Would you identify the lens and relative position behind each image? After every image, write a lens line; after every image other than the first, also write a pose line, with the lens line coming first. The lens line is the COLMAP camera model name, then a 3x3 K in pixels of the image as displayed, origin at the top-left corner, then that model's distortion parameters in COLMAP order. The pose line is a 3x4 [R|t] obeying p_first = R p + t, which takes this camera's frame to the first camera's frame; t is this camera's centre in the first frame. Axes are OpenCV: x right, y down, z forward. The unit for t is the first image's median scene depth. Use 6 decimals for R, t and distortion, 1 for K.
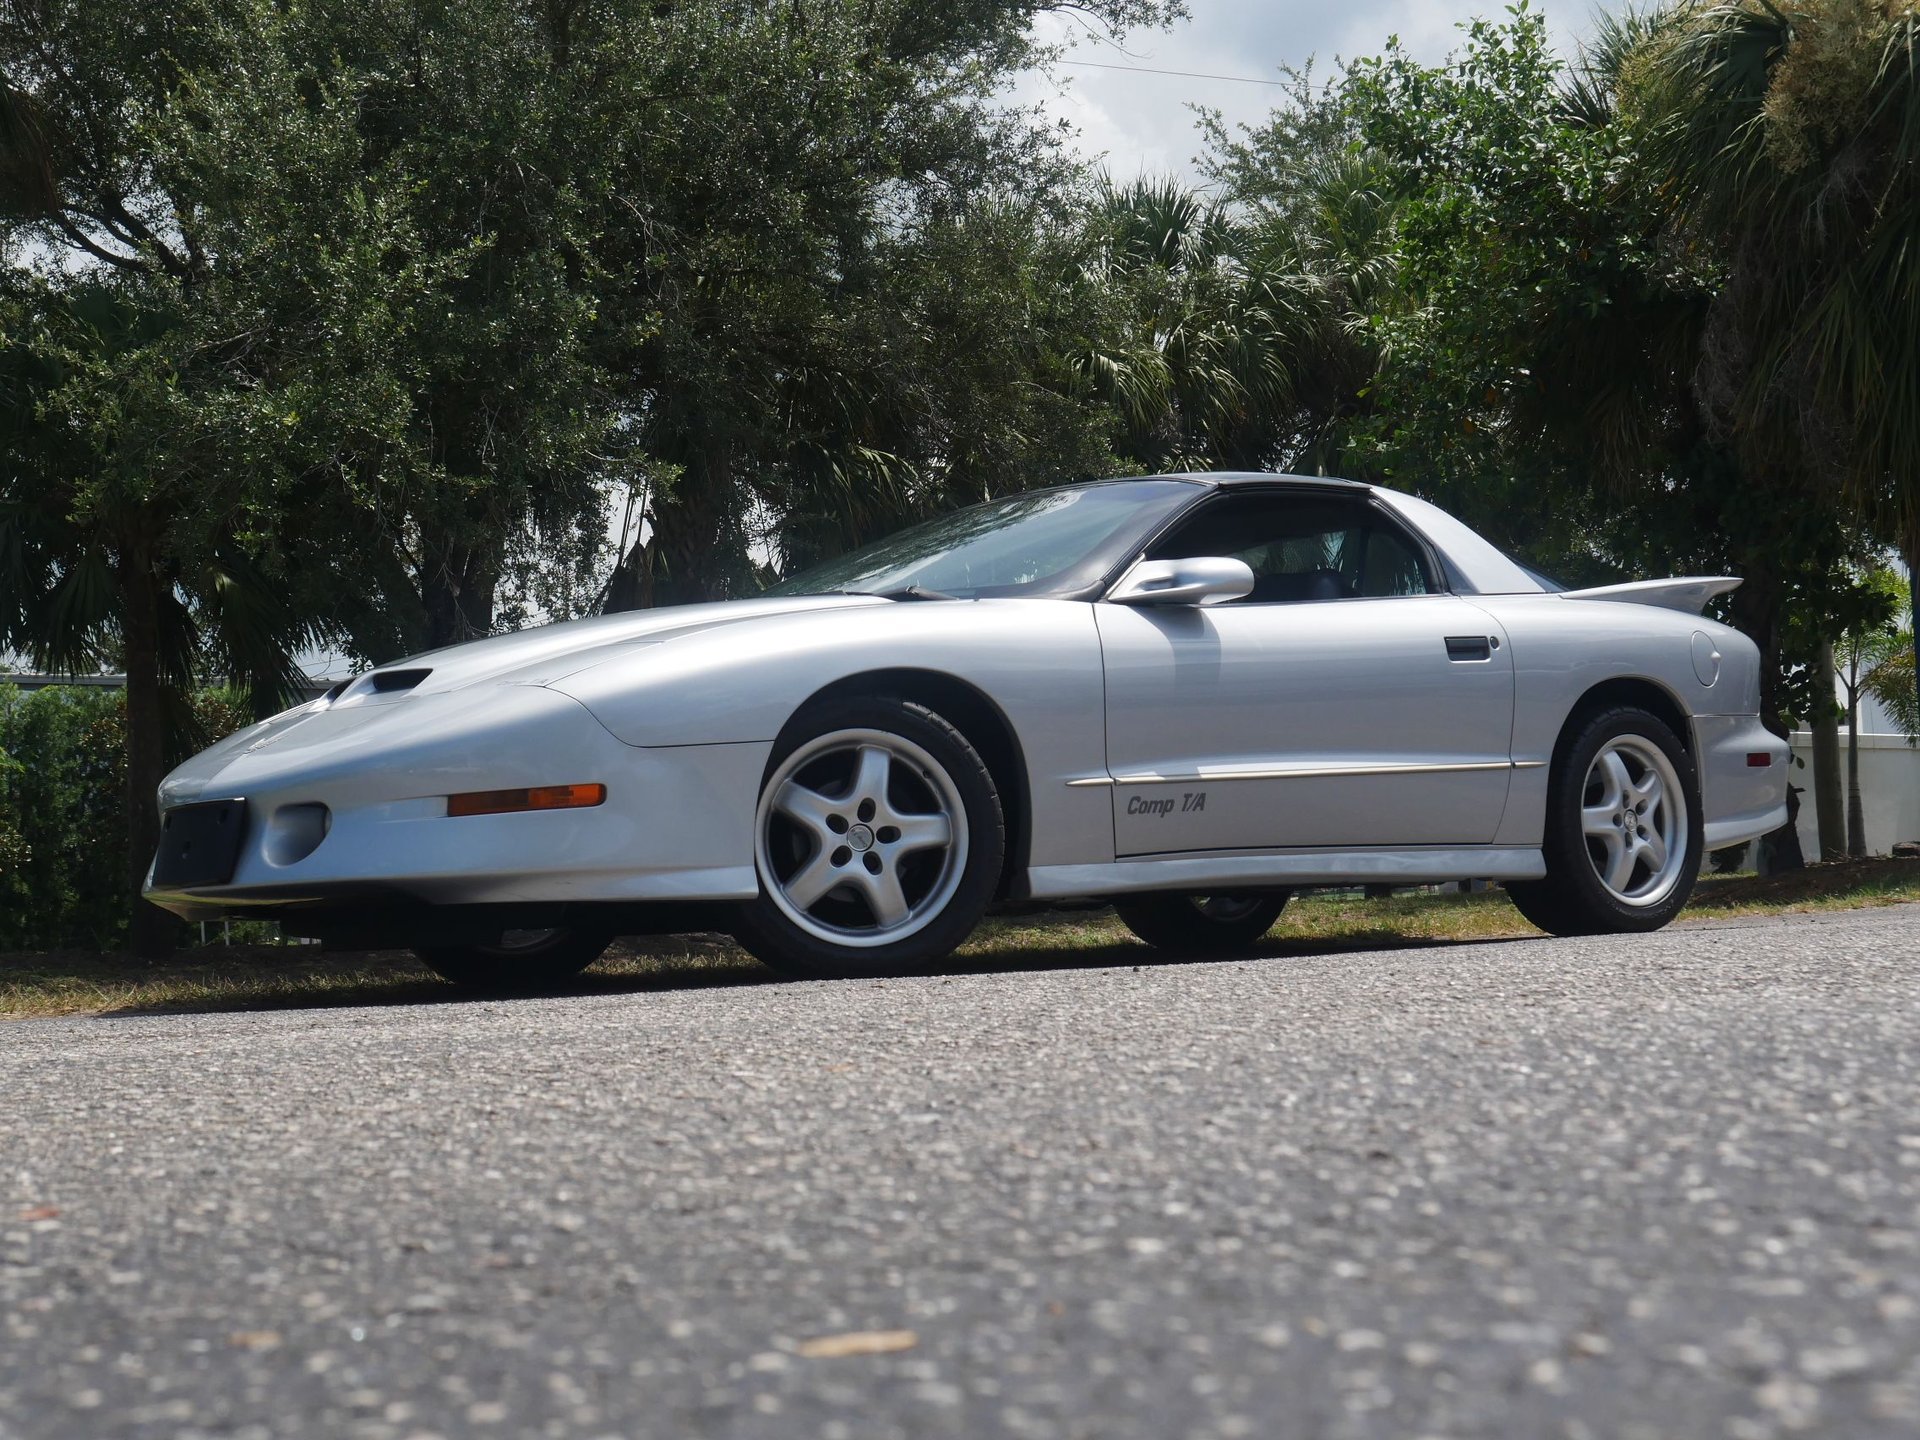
lens RADIAL K [[2947.1, 0, 954.9], [0, 2947.1, 717.9], [0, 0, 1]] dist [0.006870, -0.056561]
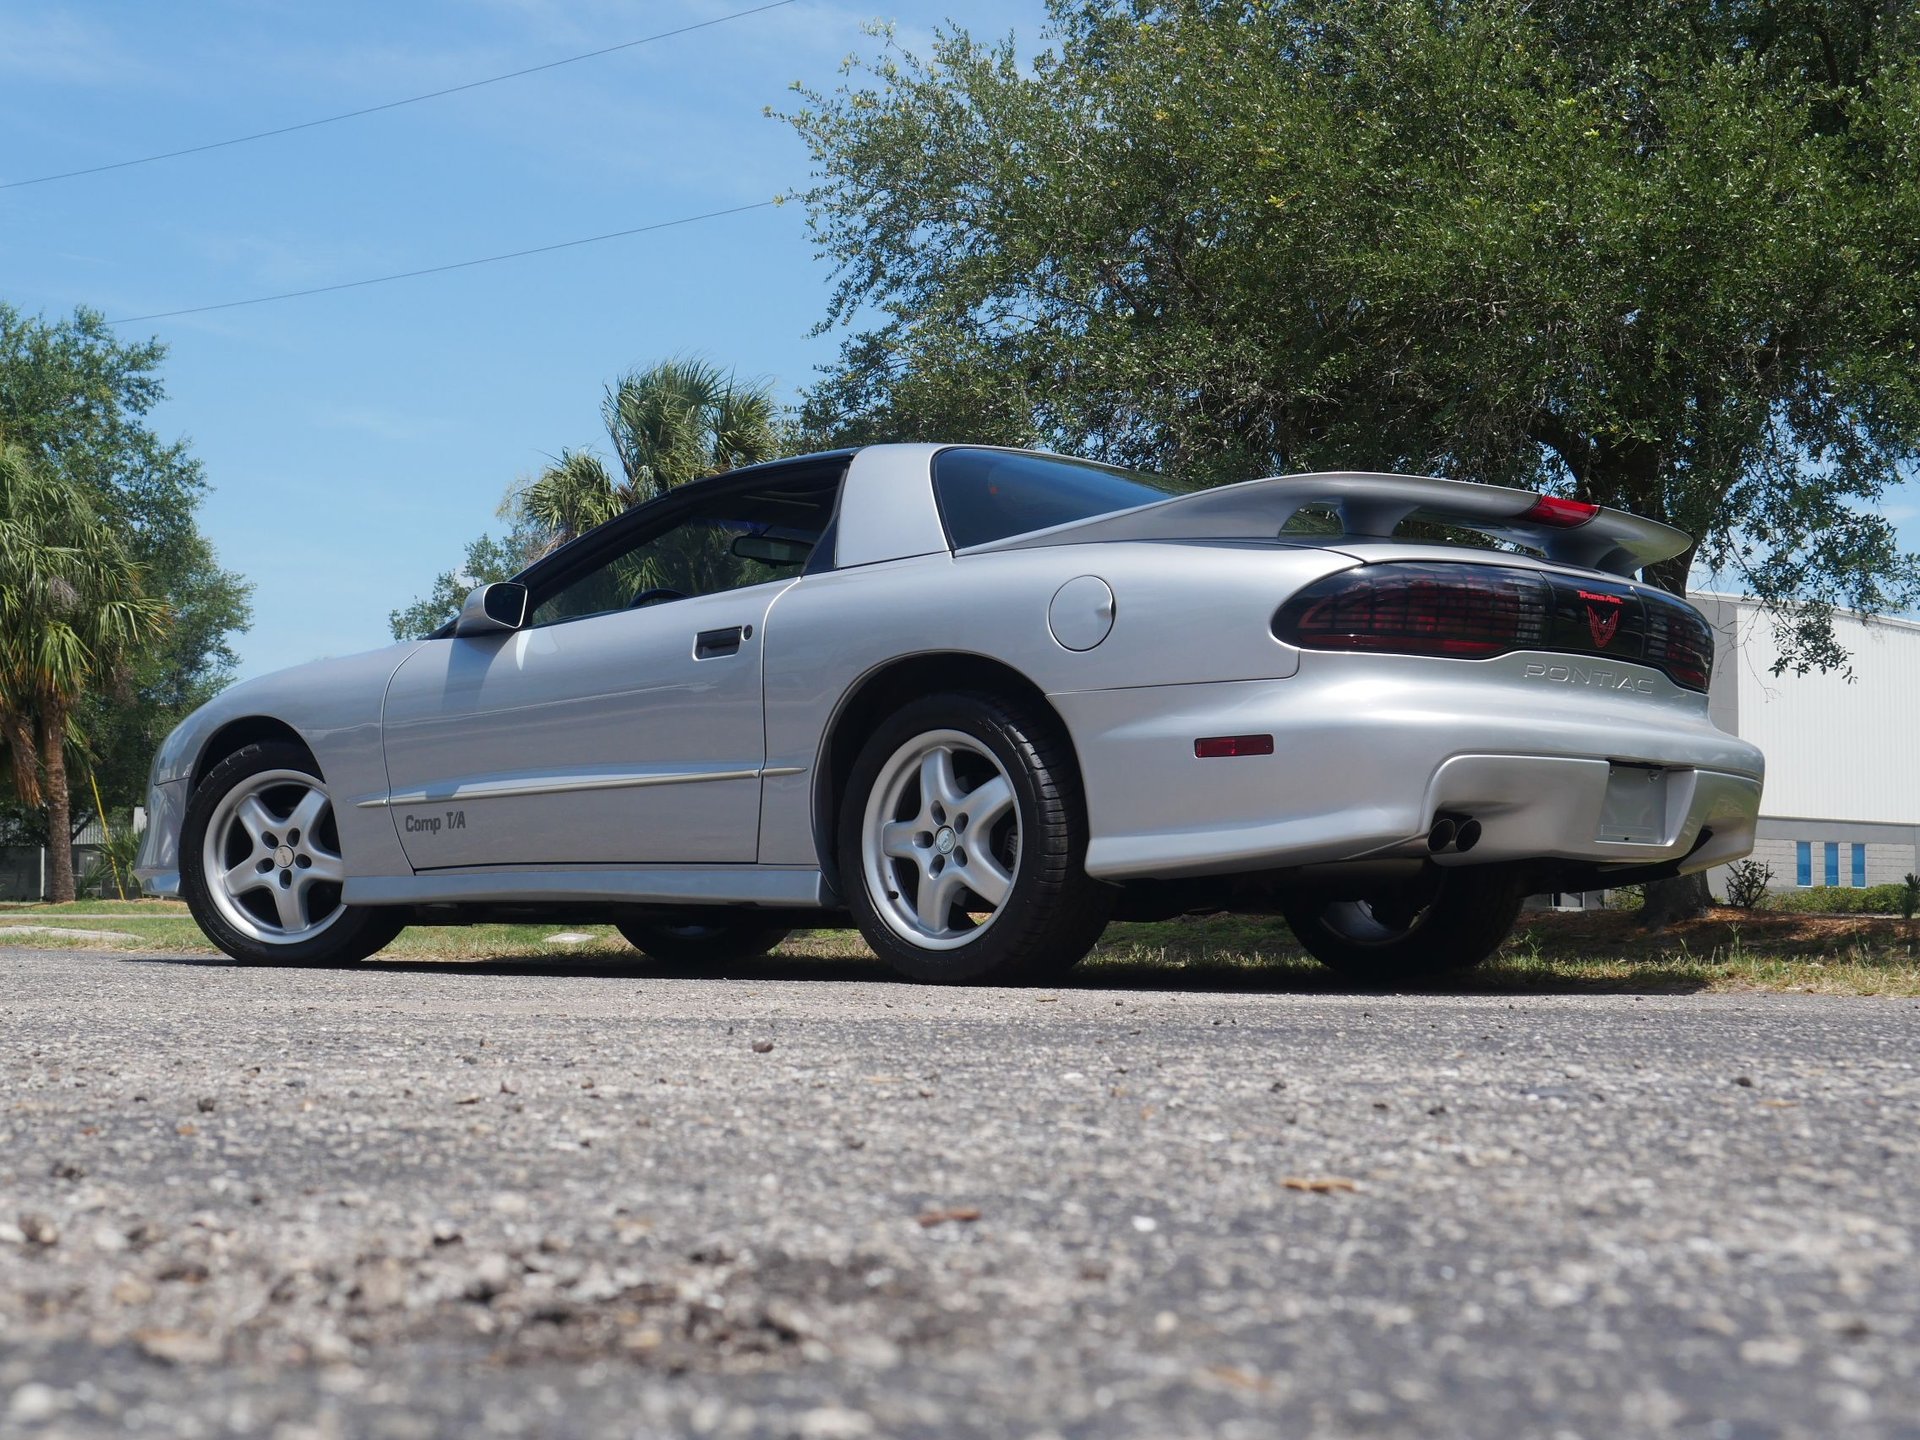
lens RADIAL K [[3023.5, 0, 954.4], [0, 3023.5, 722.1], [0, 0, 1]] dist [0.006168, -0.043003]
pose [[0.110397, -0.016399, -0.993752, 1.020497], [0.056529, 0.998349, -0.010195, 0.011977], [0.992279, -0.055050, 0.111142, 0.906623]]
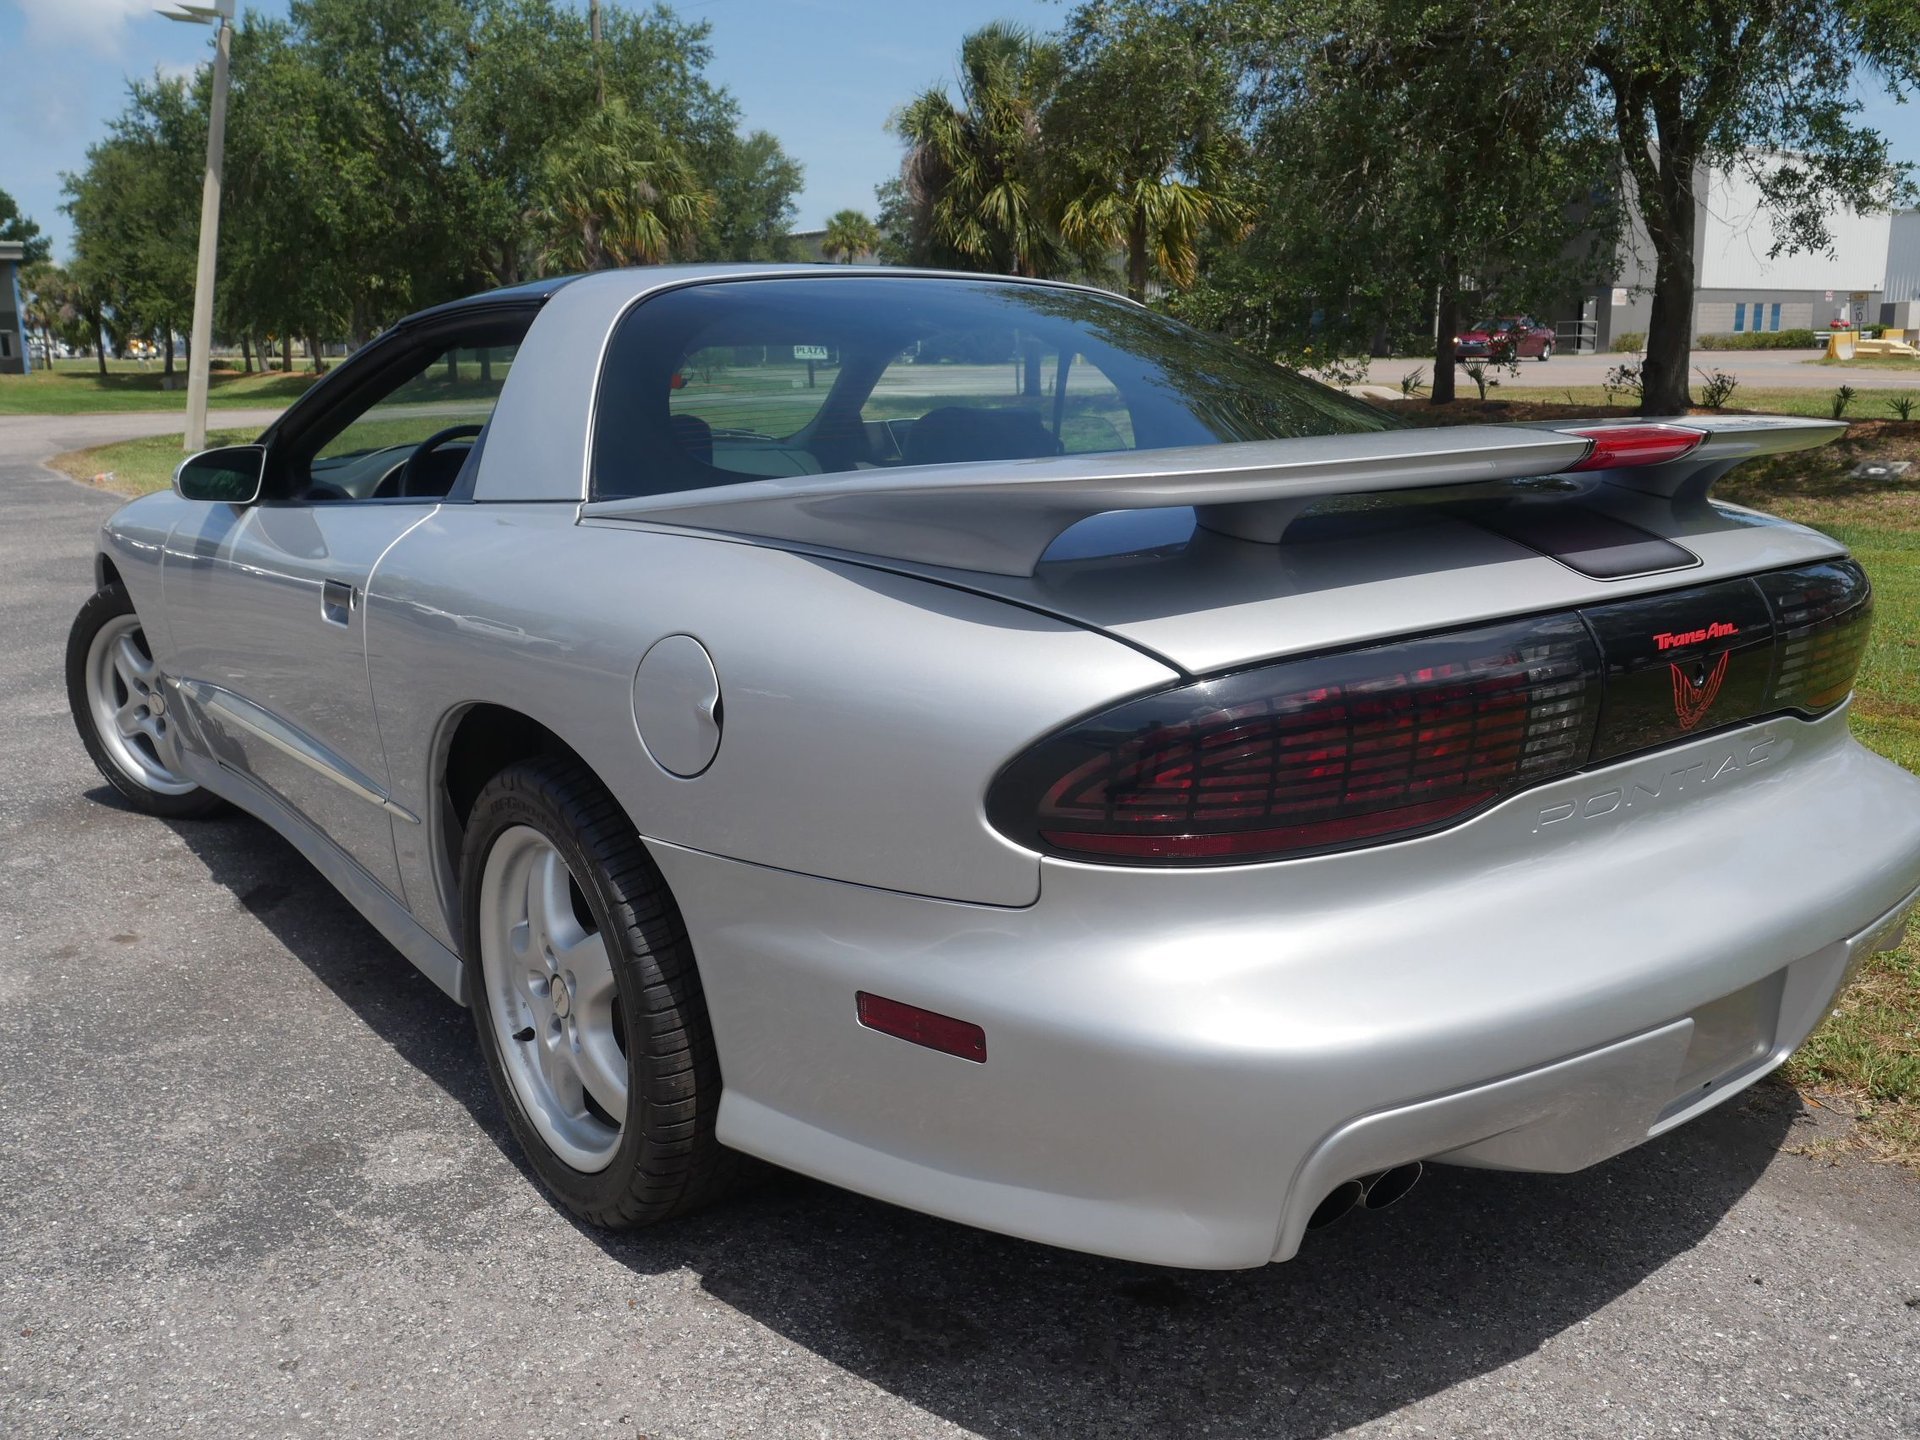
lens RADIAL K [[1637.5, 0, 965.9], [0, 1637.5, 723.8], [0, 0, 1]] dist [-0.019248, -0.003801]
pose [[-0.041968, 0.273672, -0.960907, 0.473039], [0.084530, 0.959279, 0.269516, -0.076258], [0.995537, -0.069915, -0.063392, 1.078357]]
